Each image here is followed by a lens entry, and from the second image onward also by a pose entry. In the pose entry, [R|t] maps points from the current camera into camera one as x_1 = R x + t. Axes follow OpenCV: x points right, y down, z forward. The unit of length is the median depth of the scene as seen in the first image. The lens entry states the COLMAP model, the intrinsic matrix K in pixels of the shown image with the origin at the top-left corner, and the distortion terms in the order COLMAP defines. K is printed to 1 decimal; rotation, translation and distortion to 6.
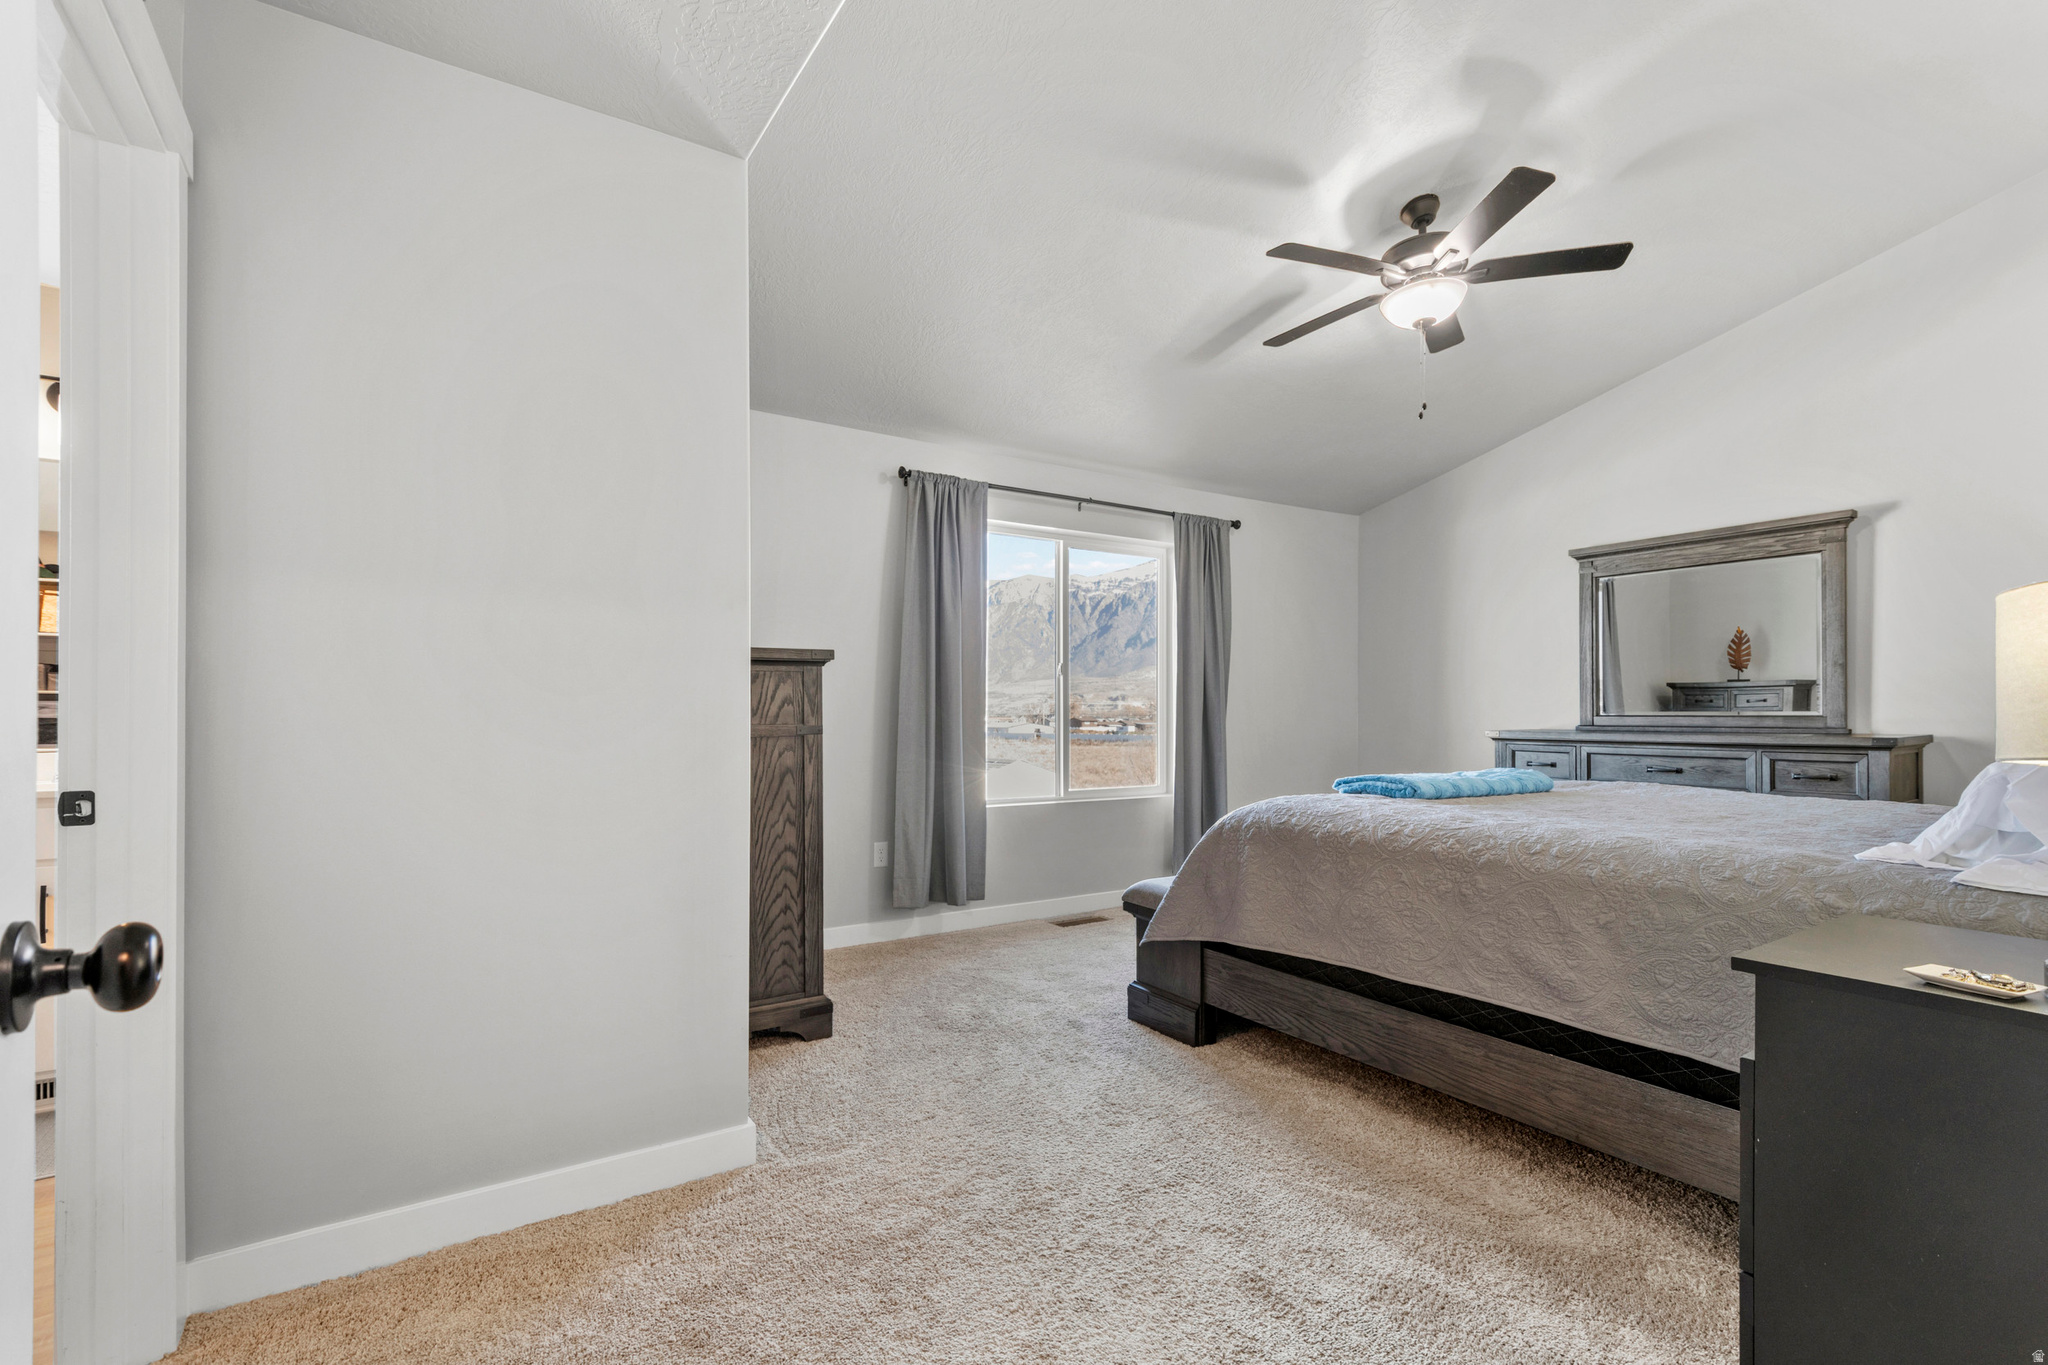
lens RADIAL K [[921.9, 0, 1025.1], [0, 921.9, 696.4], [0, 0, 1]] dist [0.005448, 0.000213]
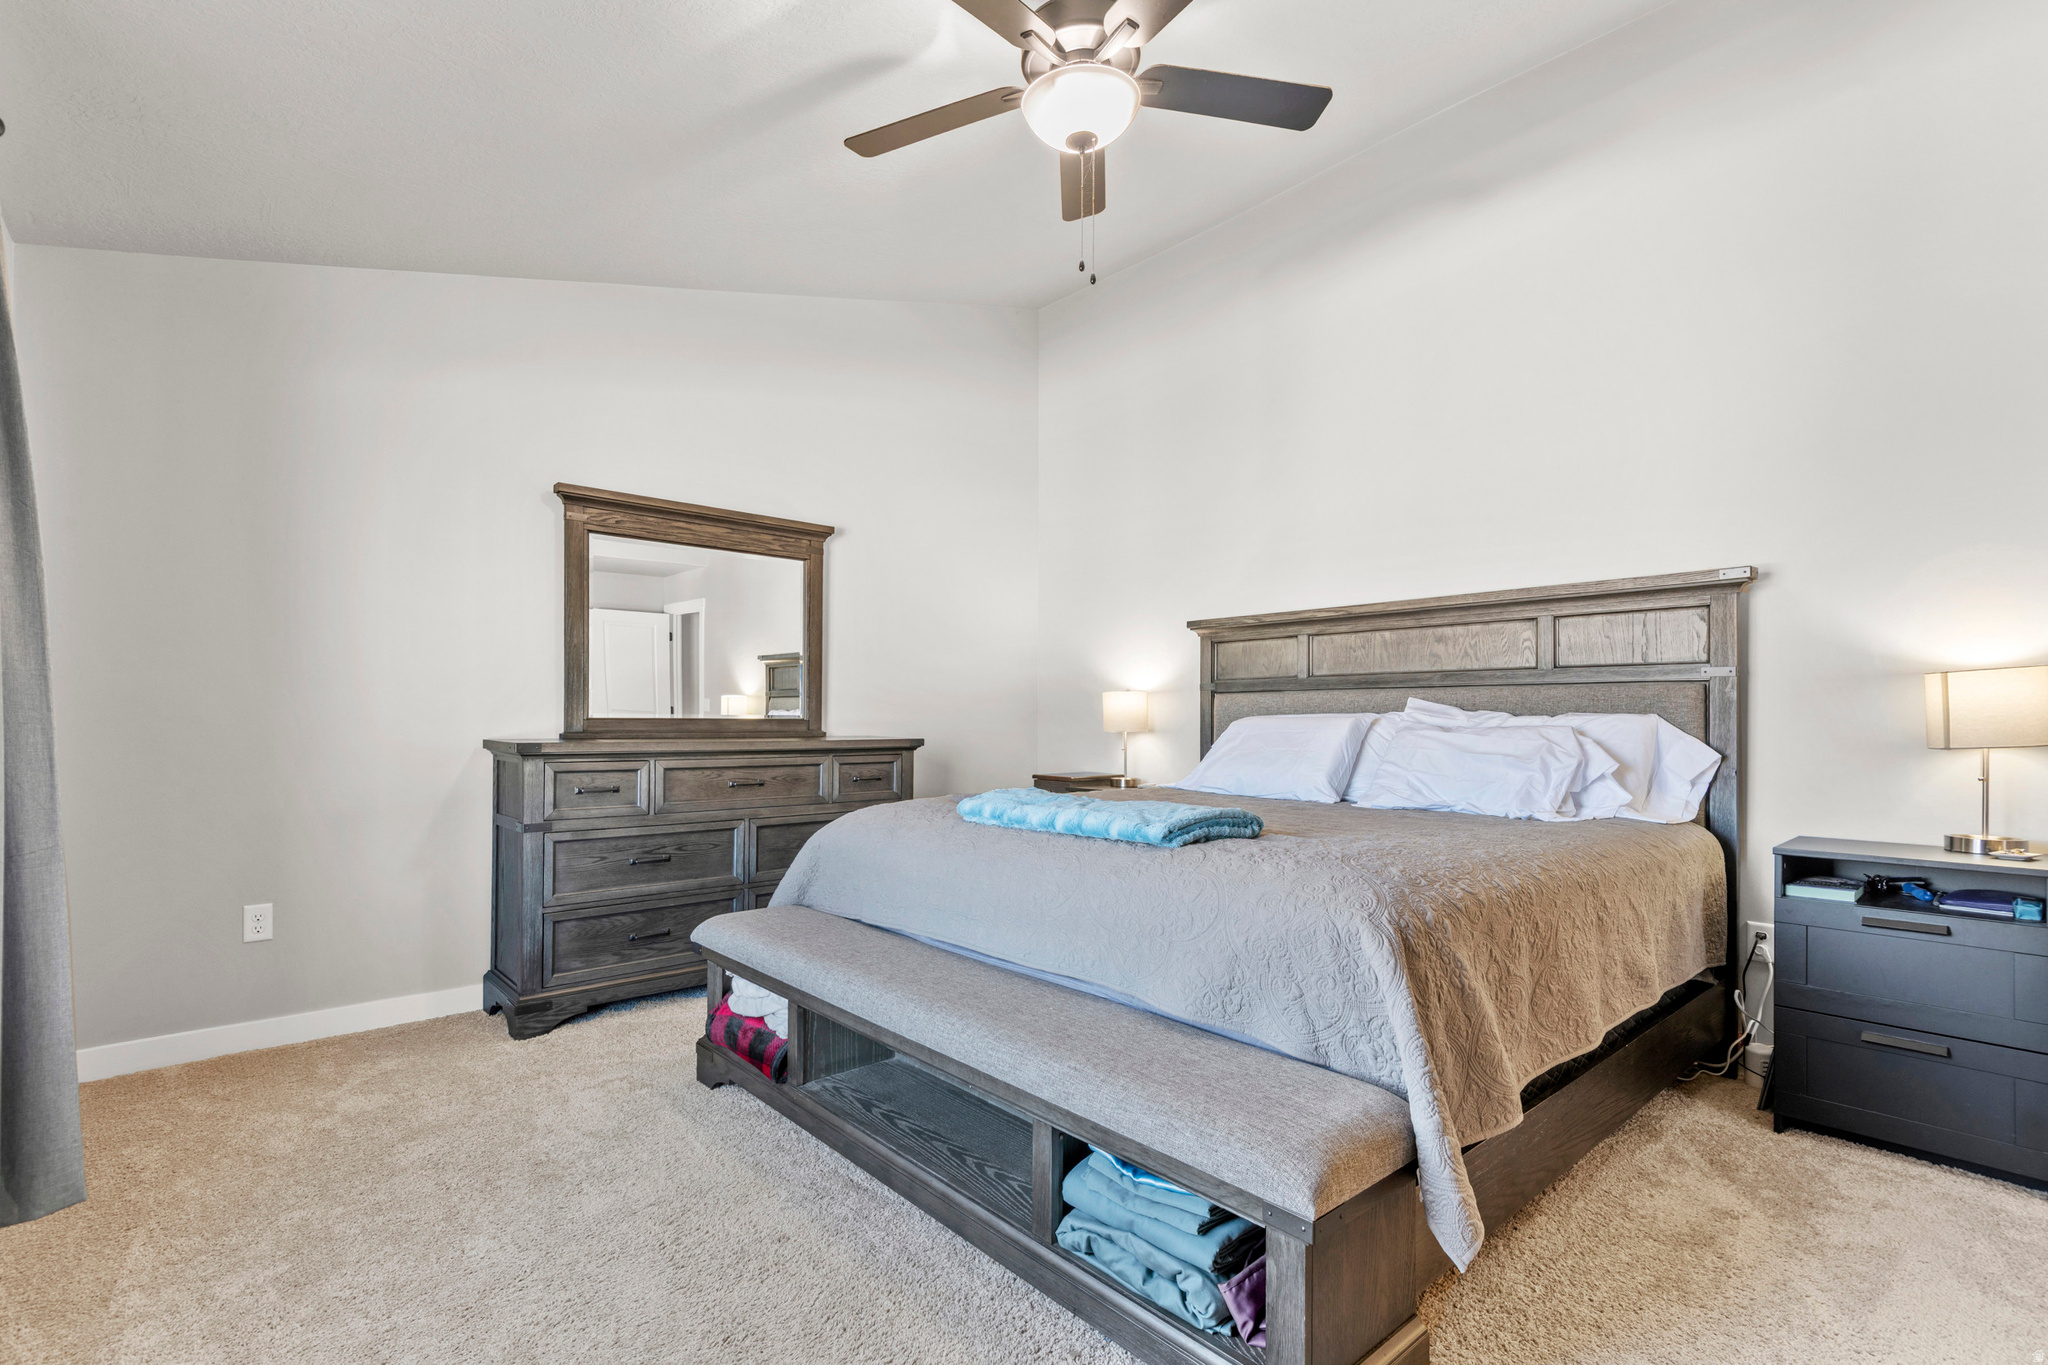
lens RADIAL K [[921.9, 0, 996.8], [0, 921.9, 723.5], [0, 0, 1]] dist [0.005448, 0.000213]
pose [[-0.143390, 0.005450, 0.989651, -0.168218], [-0.014934, 0.999859, -0.007670, 0.028156], [-0.989554, -0.015880, -0.143289, 0.893959]]
